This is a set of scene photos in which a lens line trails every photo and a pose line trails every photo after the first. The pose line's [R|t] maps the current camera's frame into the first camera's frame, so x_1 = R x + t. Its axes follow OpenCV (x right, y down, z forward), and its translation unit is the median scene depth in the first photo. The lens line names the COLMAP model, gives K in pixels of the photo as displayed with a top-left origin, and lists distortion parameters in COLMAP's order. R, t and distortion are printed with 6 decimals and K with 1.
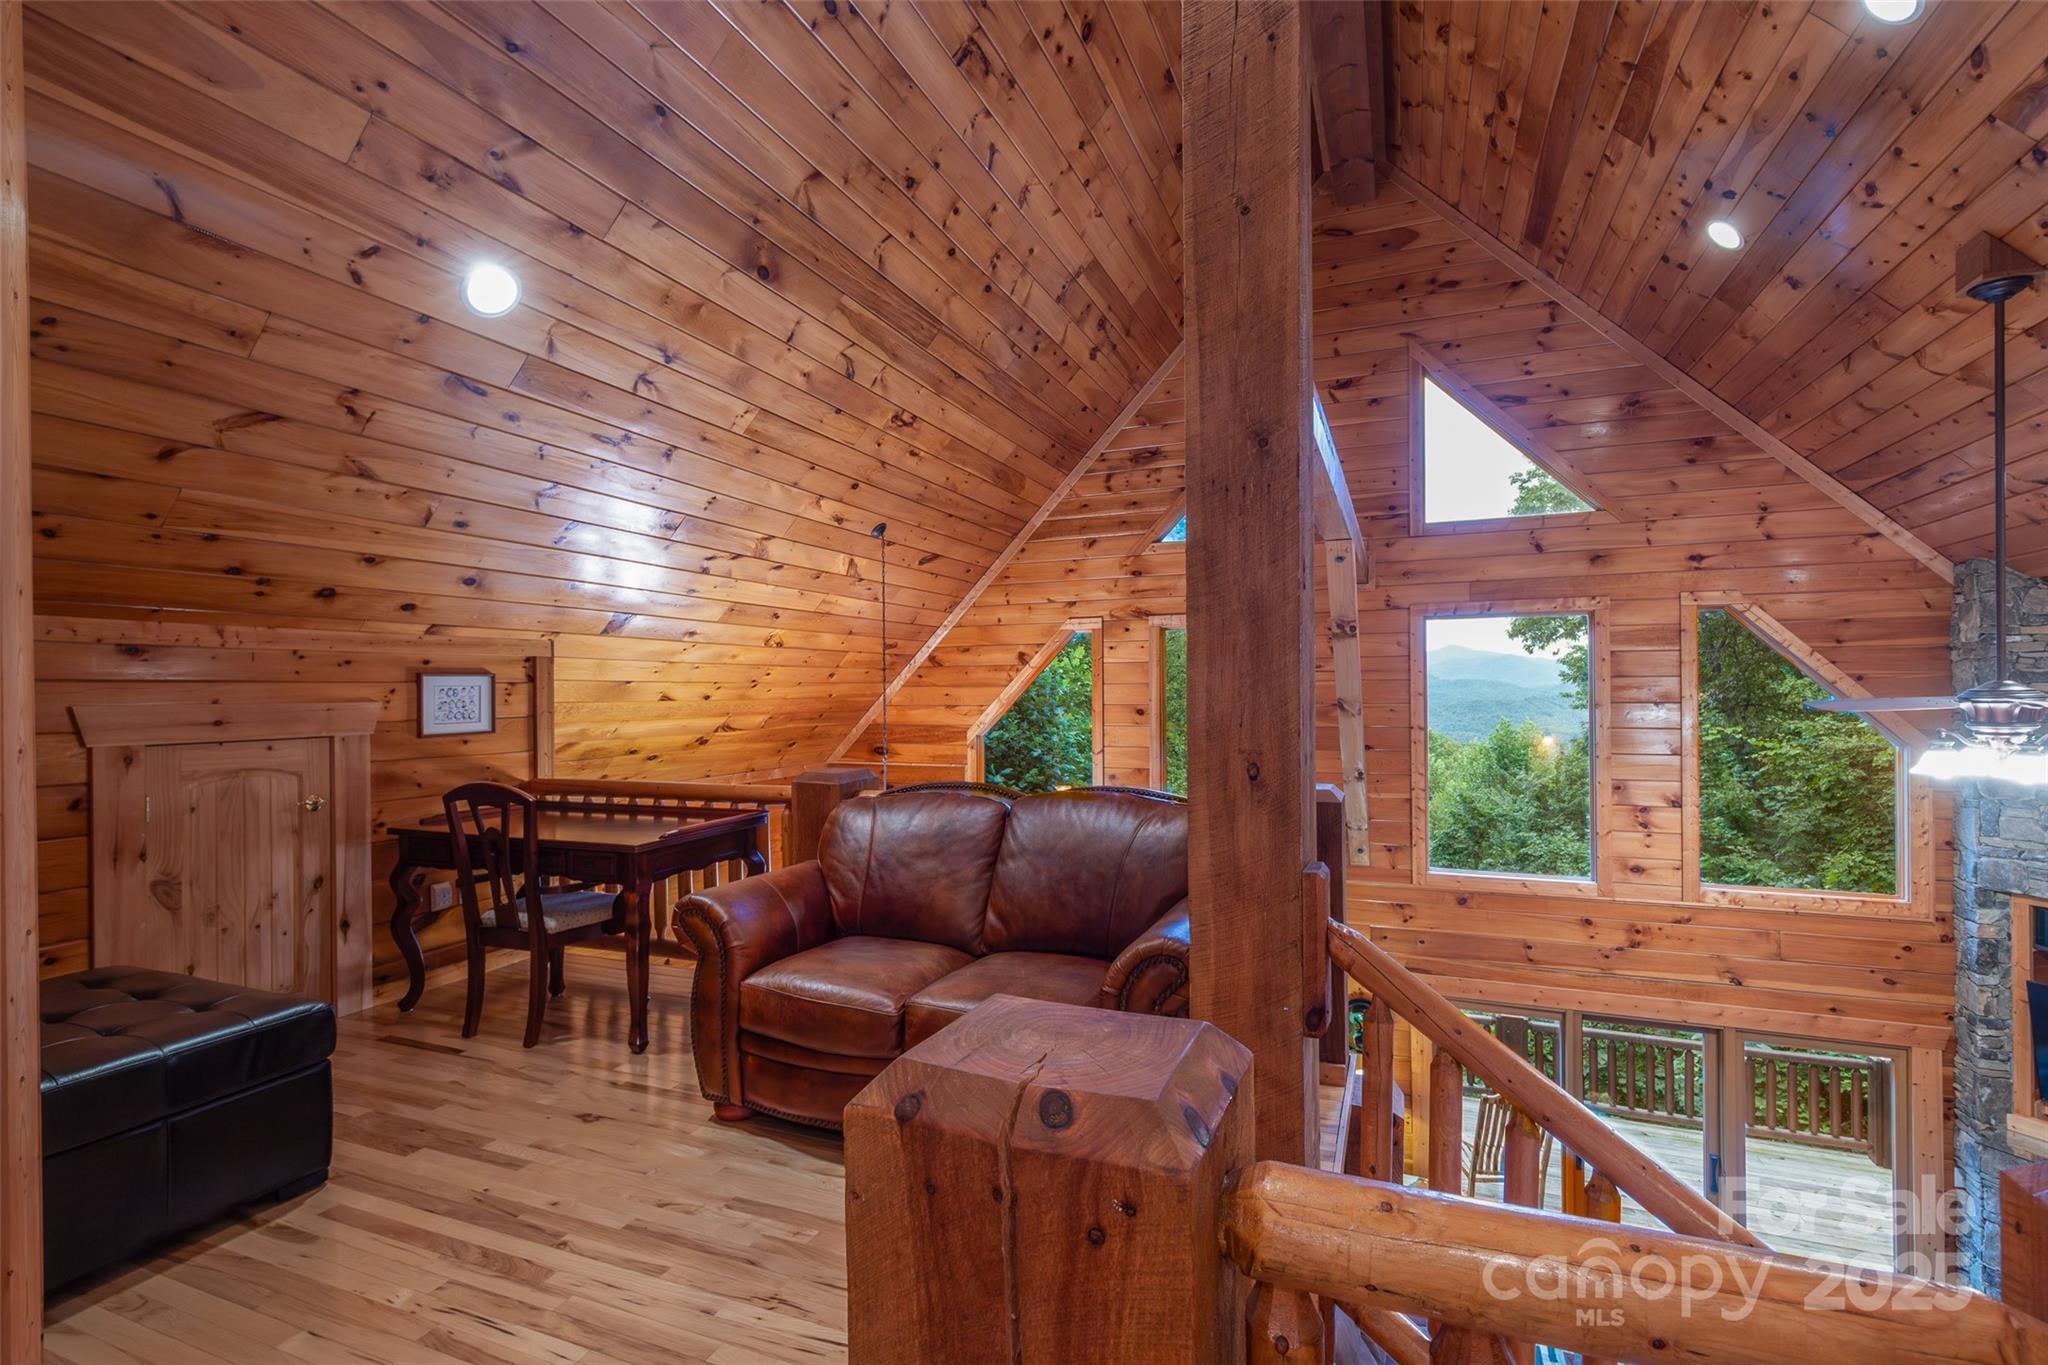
lens RADIAL K [[942.5, 0, 1050.2], [0, 942.5, 643.6], [0, 0, 1]] dist [0.005080, -0.001029]
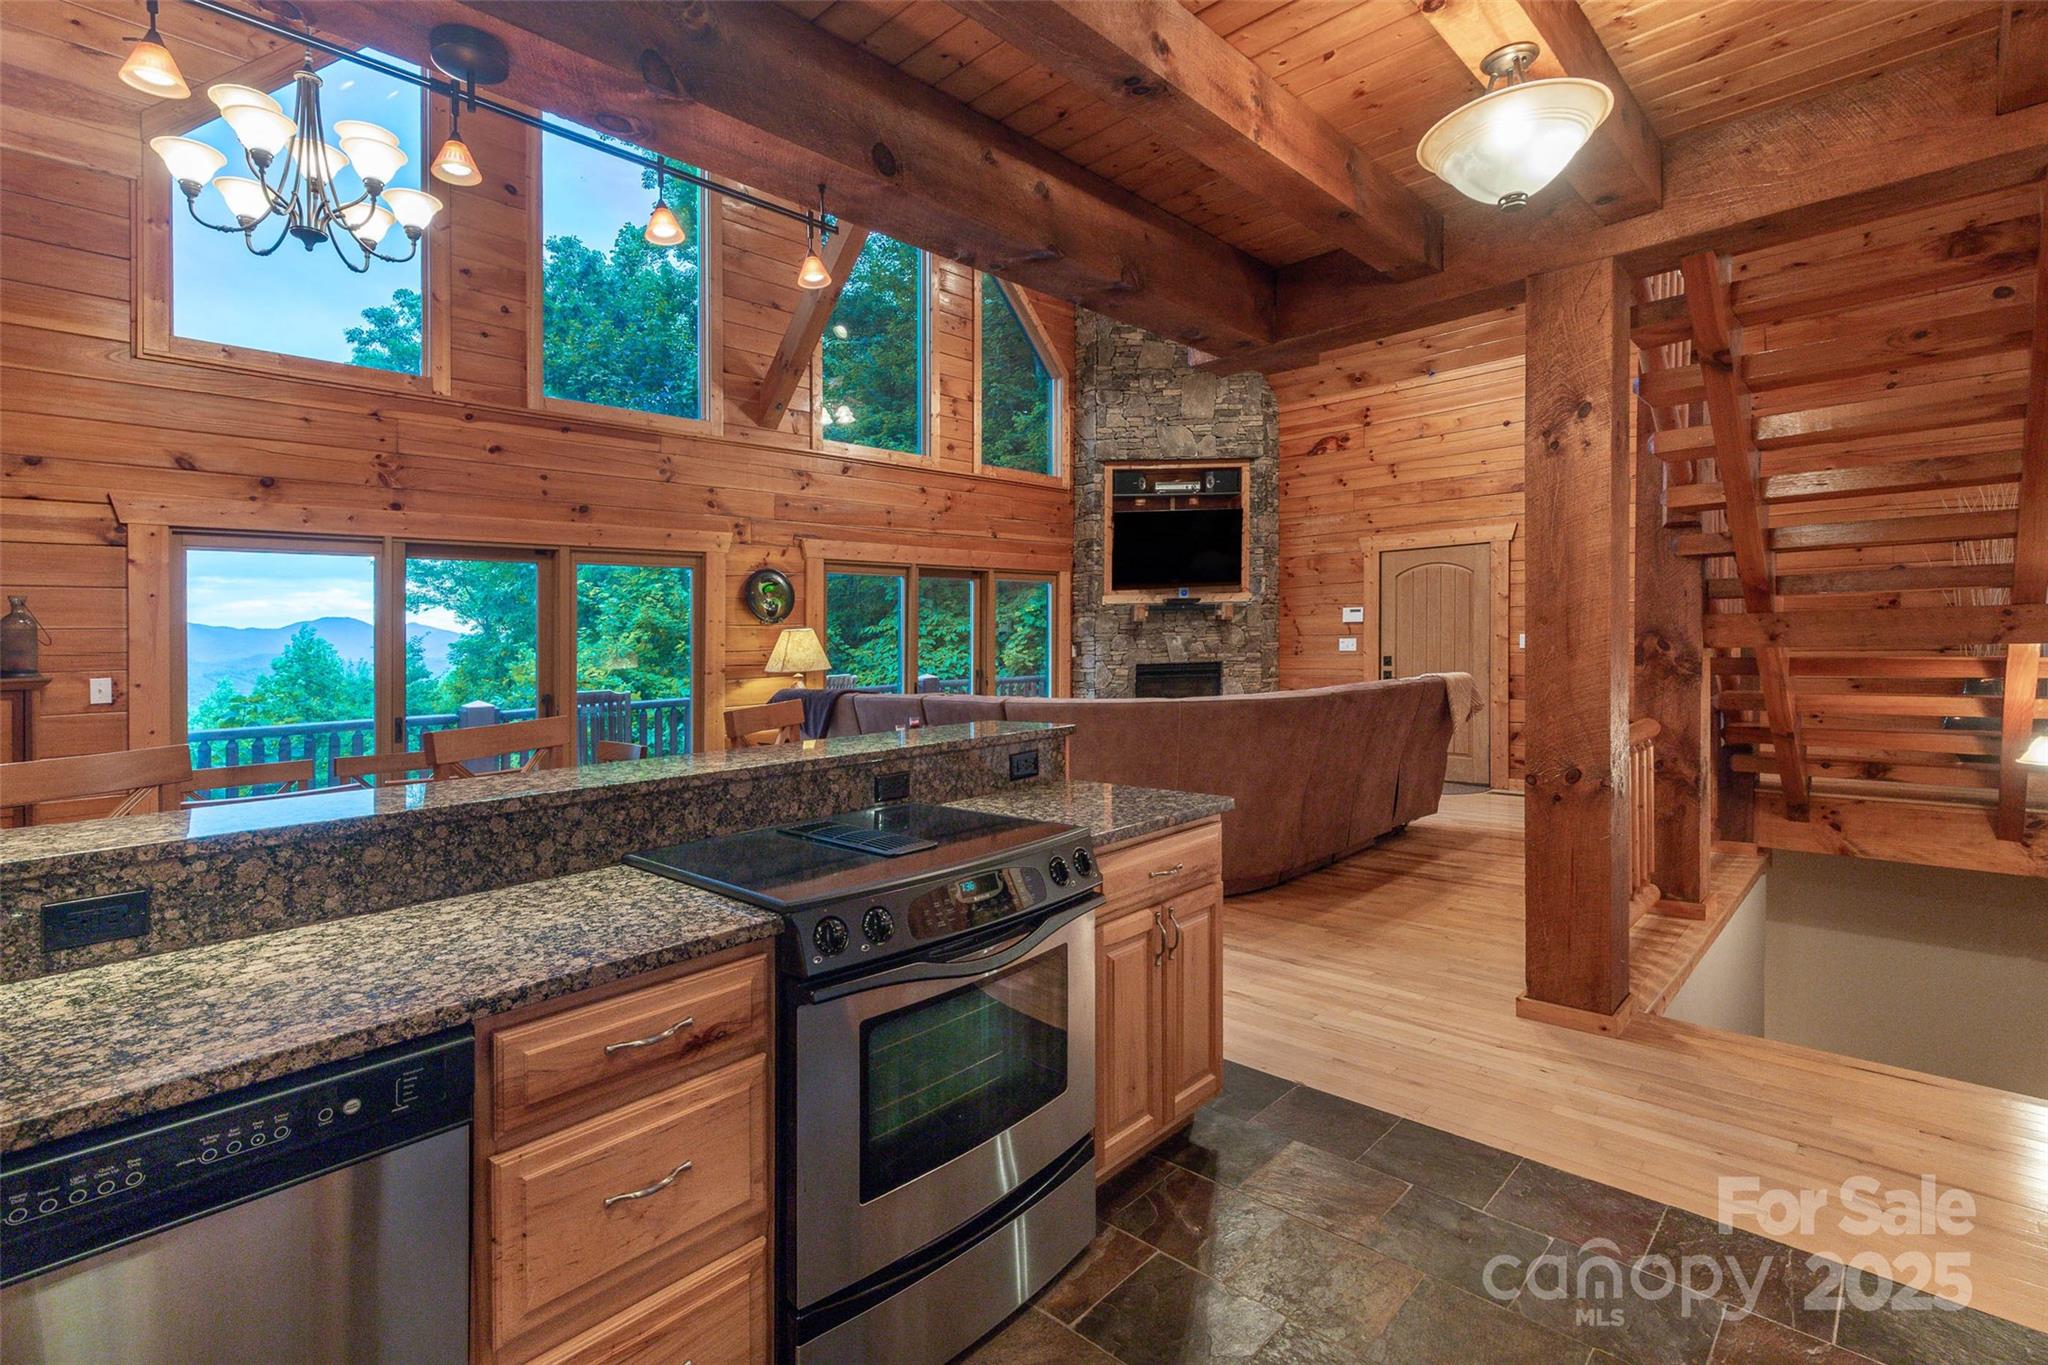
lens RADIAL K [[942.5, 0, 1027.1], [0, 942.5, 624.8], [0, 0, 1]] dist [0.005080, -0.001029]
pose [[0.357140, 0.014547, 0.933937, -0.554790], [0.001336, 0.999870, -0.016085, 0.536800], [-0.934050, 0.006992, 0.357075, 0.496365]]
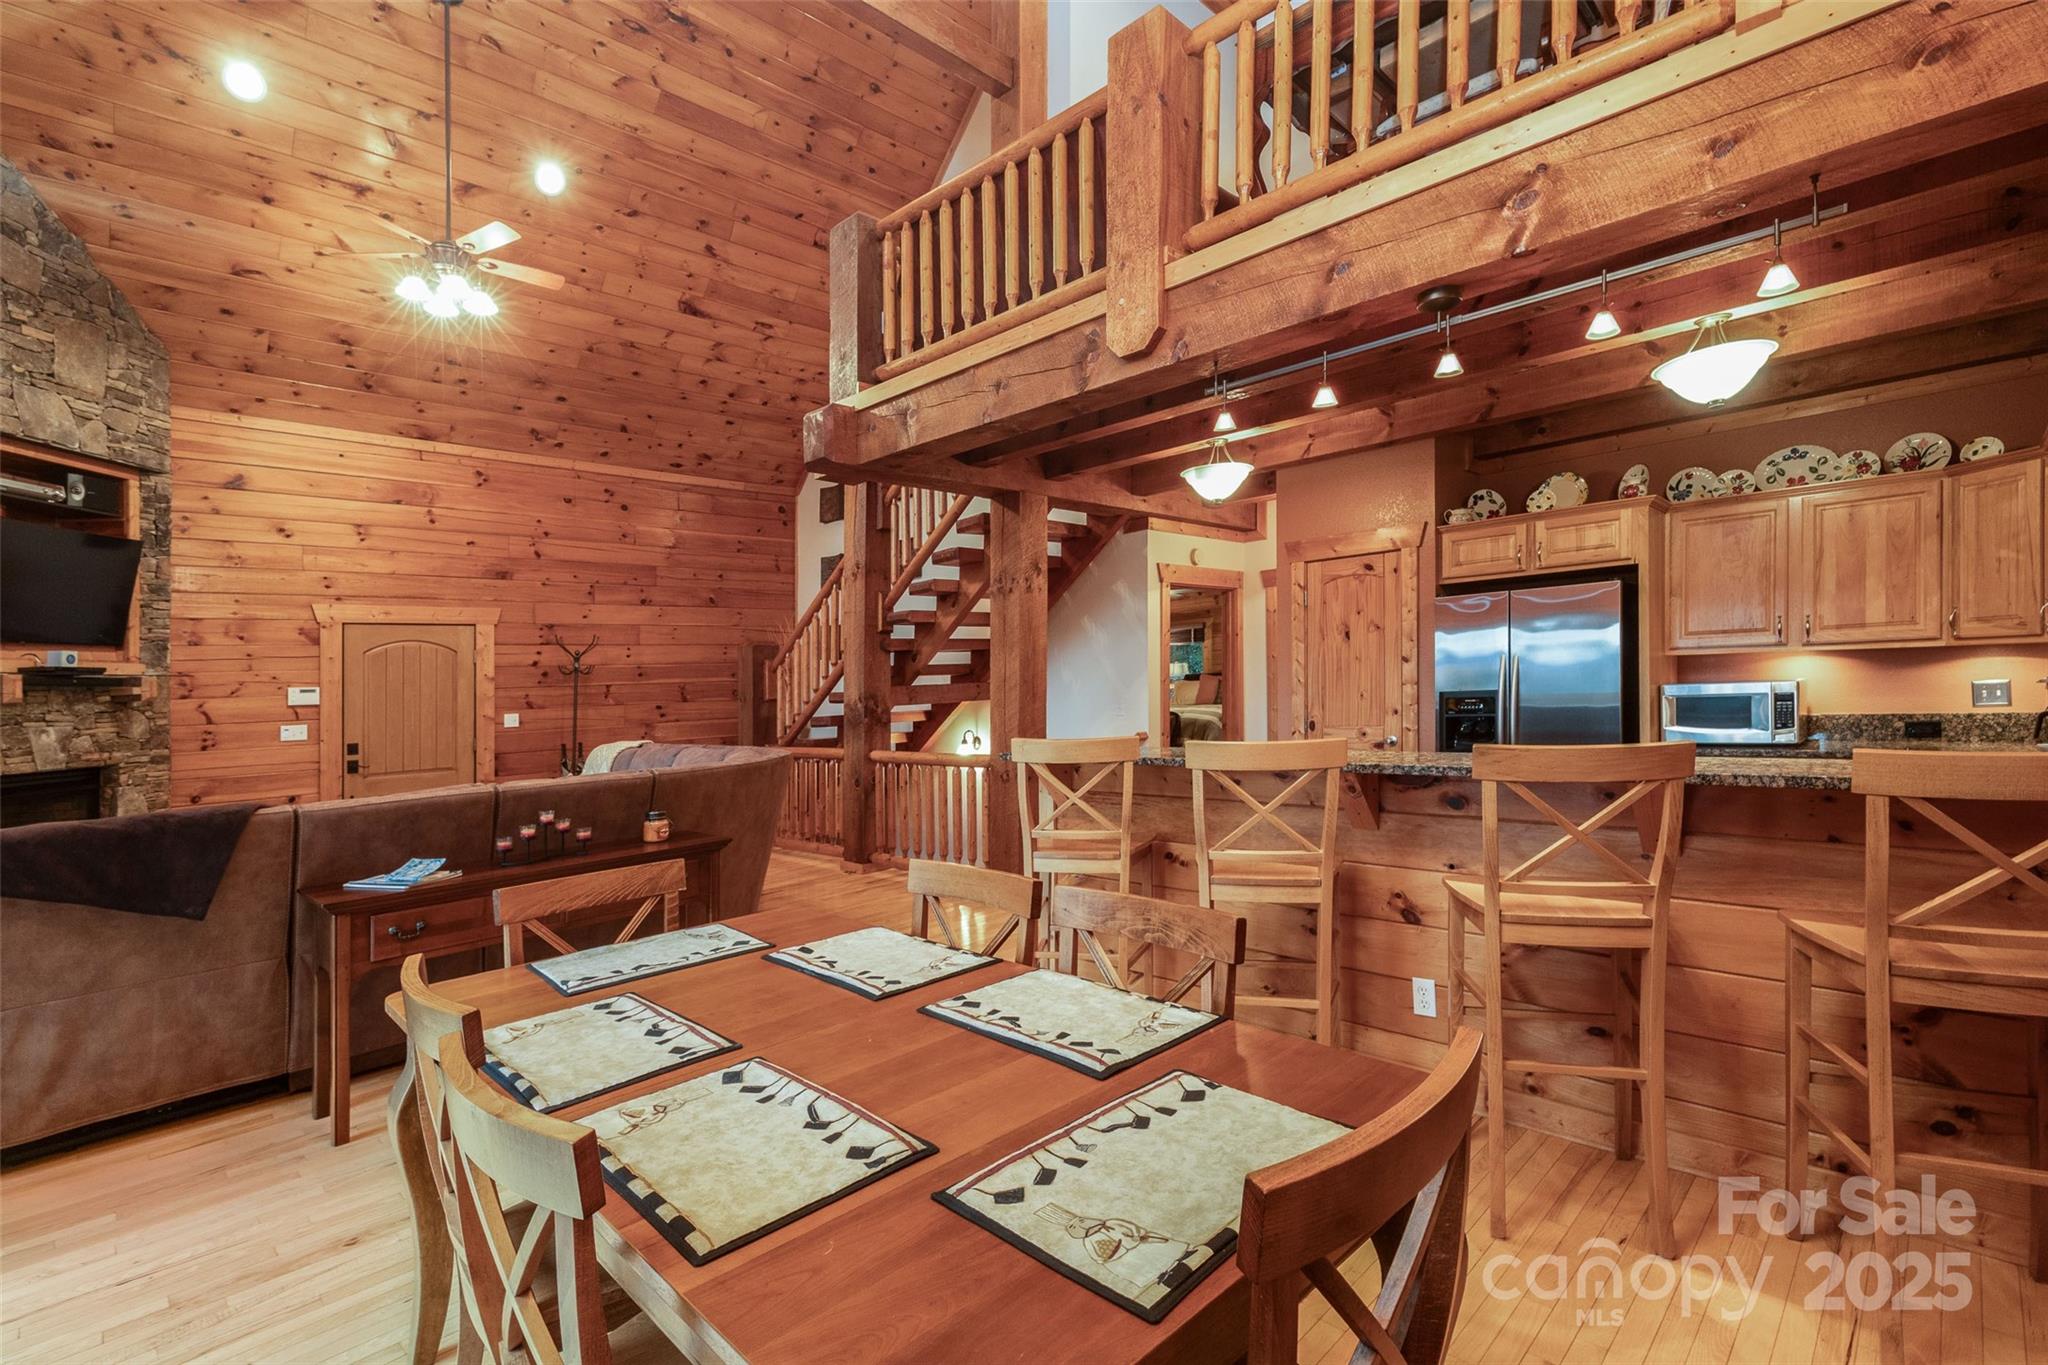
lens RADIAL K [[942.5, 0, 1012.3], [0, 942.5, 695.2], [0, 0, 1]] dist [0.005080, -0.001029]
pose [[-0.921019, 0.034930, 0.387947, -0.302208], [0.032590, 0.999389, -0.012611, 0.541798], [-0.388151, 0.001028, -0.921595, 1.324146]]
